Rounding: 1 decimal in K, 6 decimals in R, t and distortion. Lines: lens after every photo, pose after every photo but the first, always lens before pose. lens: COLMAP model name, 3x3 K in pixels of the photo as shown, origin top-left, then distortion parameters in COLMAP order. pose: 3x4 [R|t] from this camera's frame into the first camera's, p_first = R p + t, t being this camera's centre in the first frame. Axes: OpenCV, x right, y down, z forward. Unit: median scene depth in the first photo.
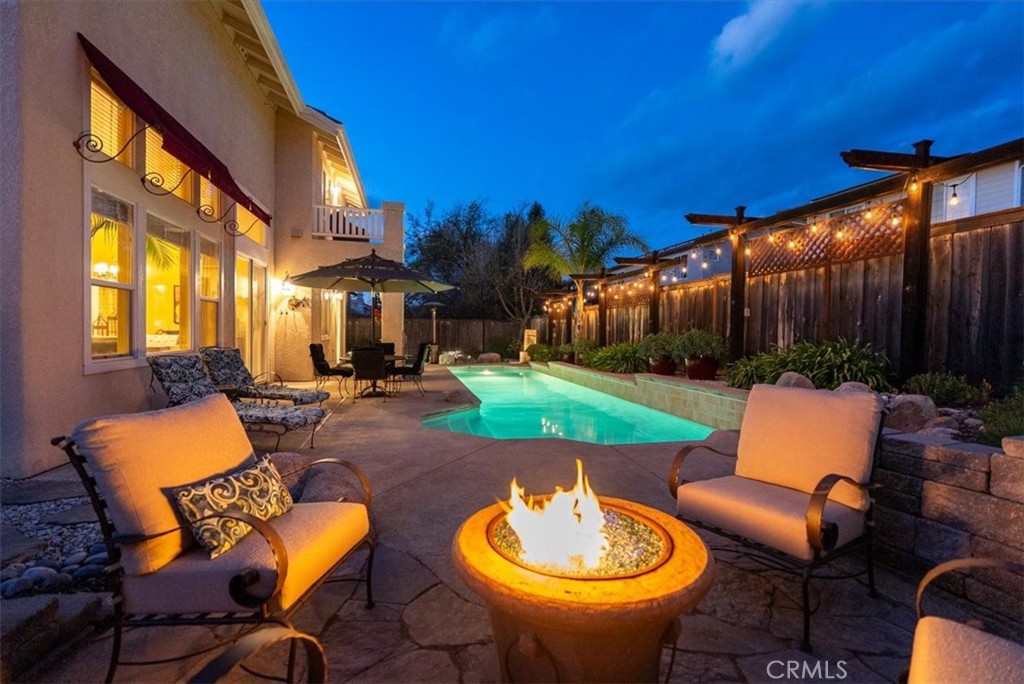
lens RADIAL K [[469.7, 0, 512.0], [0, 469.7, 334.9], [0, 0, 1]] dist [-0.005097, 0.000099]
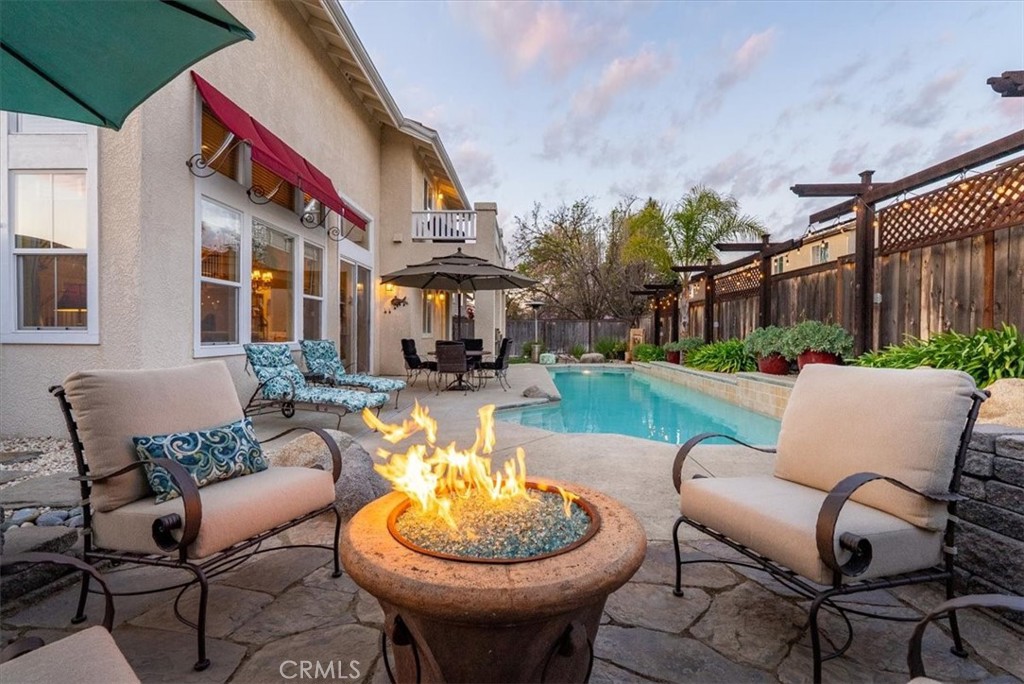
lens RADIAL K [[469.7, 0, 512.0], [0, 469.7, 334.9], [0, 0, 1]] dist [-0.005097, 0.000099]
pose [[0.966391, -0.004374, -0.257039, 0.105919], [0.001672, 0.999941, -0.010729, 0.027909], [0.257071, 0.009939, 0.966342, 0.045922]]
